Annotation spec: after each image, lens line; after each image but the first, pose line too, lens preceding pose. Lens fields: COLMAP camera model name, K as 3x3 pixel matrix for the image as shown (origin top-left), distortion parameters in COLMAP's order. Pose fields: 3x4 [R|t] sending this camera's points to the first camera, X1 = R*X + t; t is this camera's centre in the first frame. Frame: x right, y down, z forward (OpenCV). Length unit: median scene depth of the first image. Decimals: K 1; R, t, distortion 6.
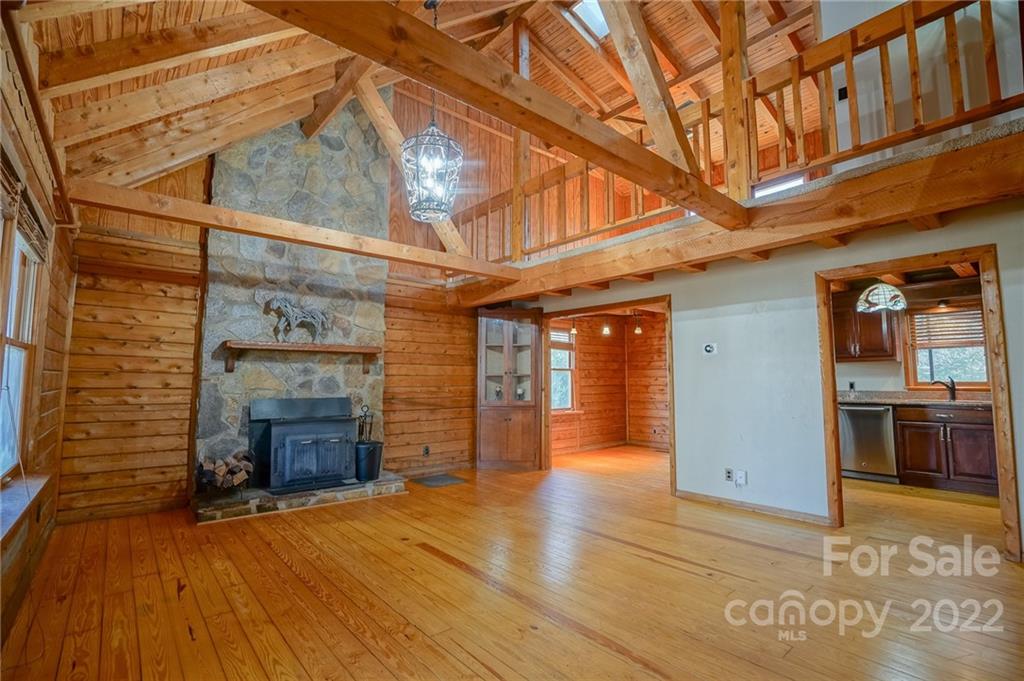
lens RADIAL K [[473.3, 0, 505.9], [0, 473.3, 338.8], [0, 0, 1]] dist [-0.047509, 0.012338]
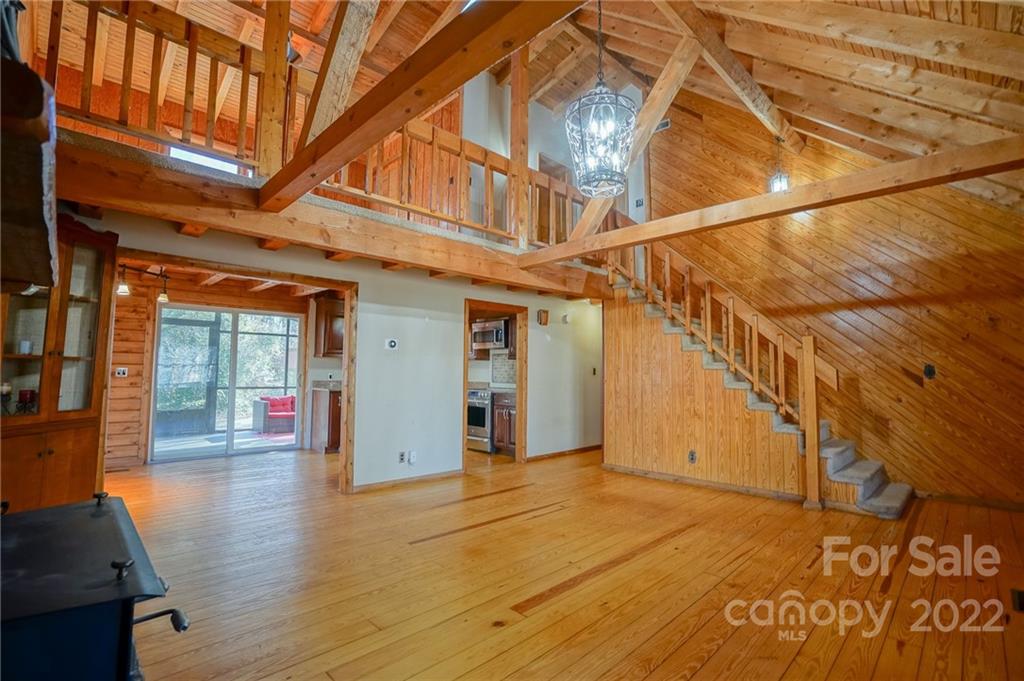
lens RADIAL K [[473.3, 0, 513.1], [0, 473.3, 341.9], [0, 0, 1]] dist [-0.047509, 0.012338]
pose [[-0.085853, 0.065736, 0.994137, -0.643680], [-0.100272, 0.992185, -0.074266, 0.065482], [-0.991249, -0.106060, -0.078591, 0.785755]]
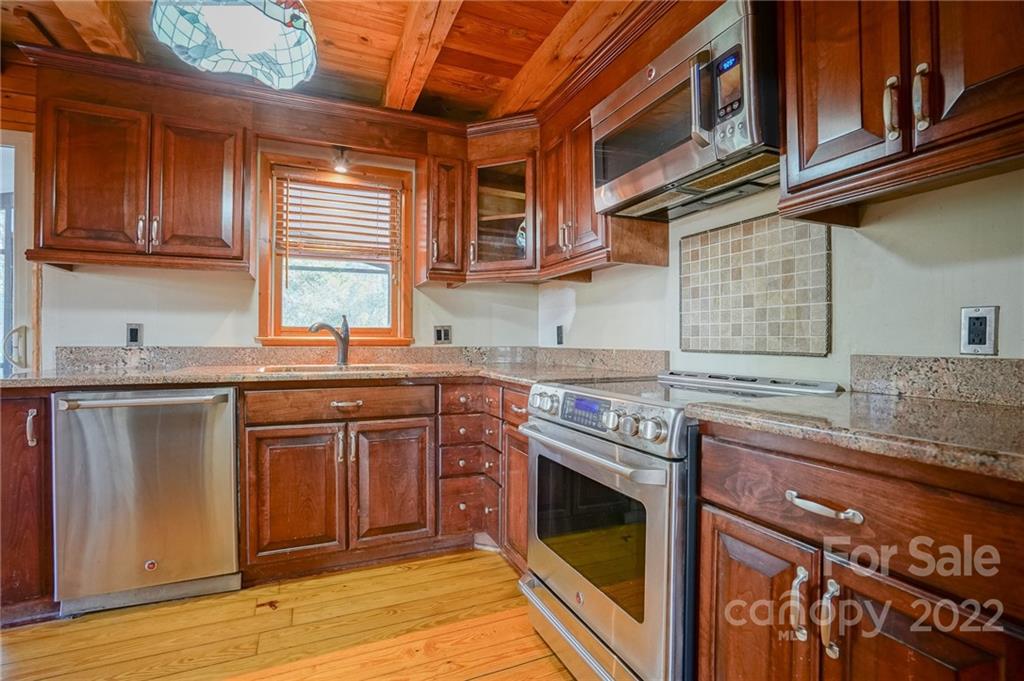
lens RADIAL K [[473.3, 0, 512.2], [0, 473.3, 337.7], [0, 0, 1]] dist [-0.047509, 0.012338]
pose [[0.277254, 0.006404, 0.960775, 0.583769], [-0.092515, 0.995509, 0.020062, 0.084643], [-0.956332, -0.094449, 0.276602, 0.740776]]
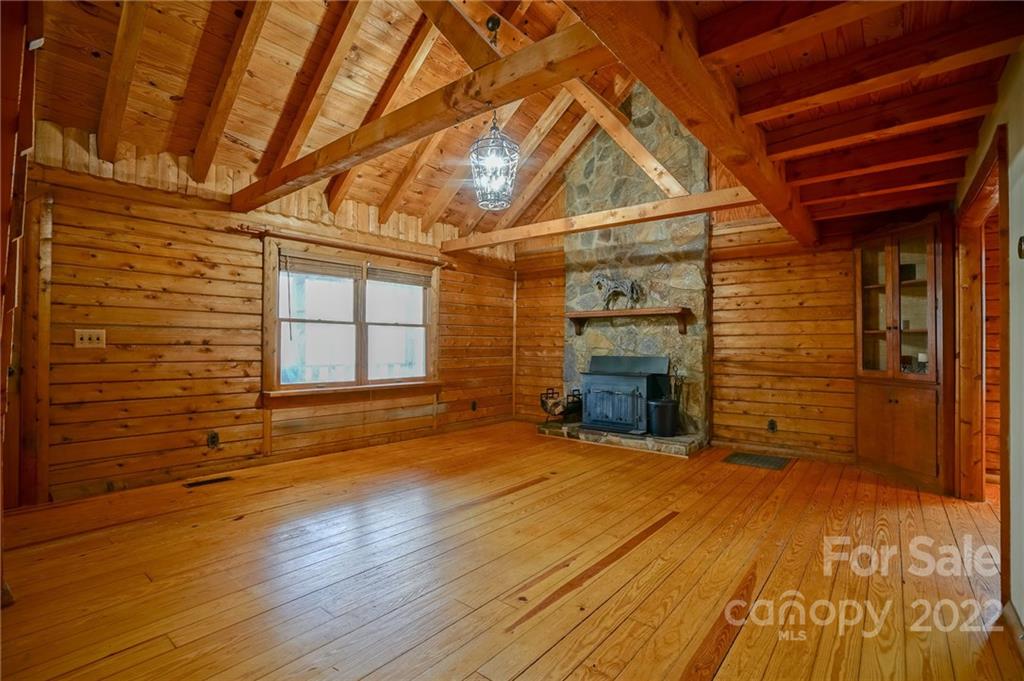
lens RADIAL K [[473.3, 0, 514.7], [0, 473.3, 334.2], [0, 0, 1]] dist [-0.047509, 0.012338]
pose [[0.185675, -0.020291, -0.982402, 0.689432], [0.082353, 0.996591, -0.005019, 0.055932], [0.979154, -0.079972, 0.186713, 0.521411]]
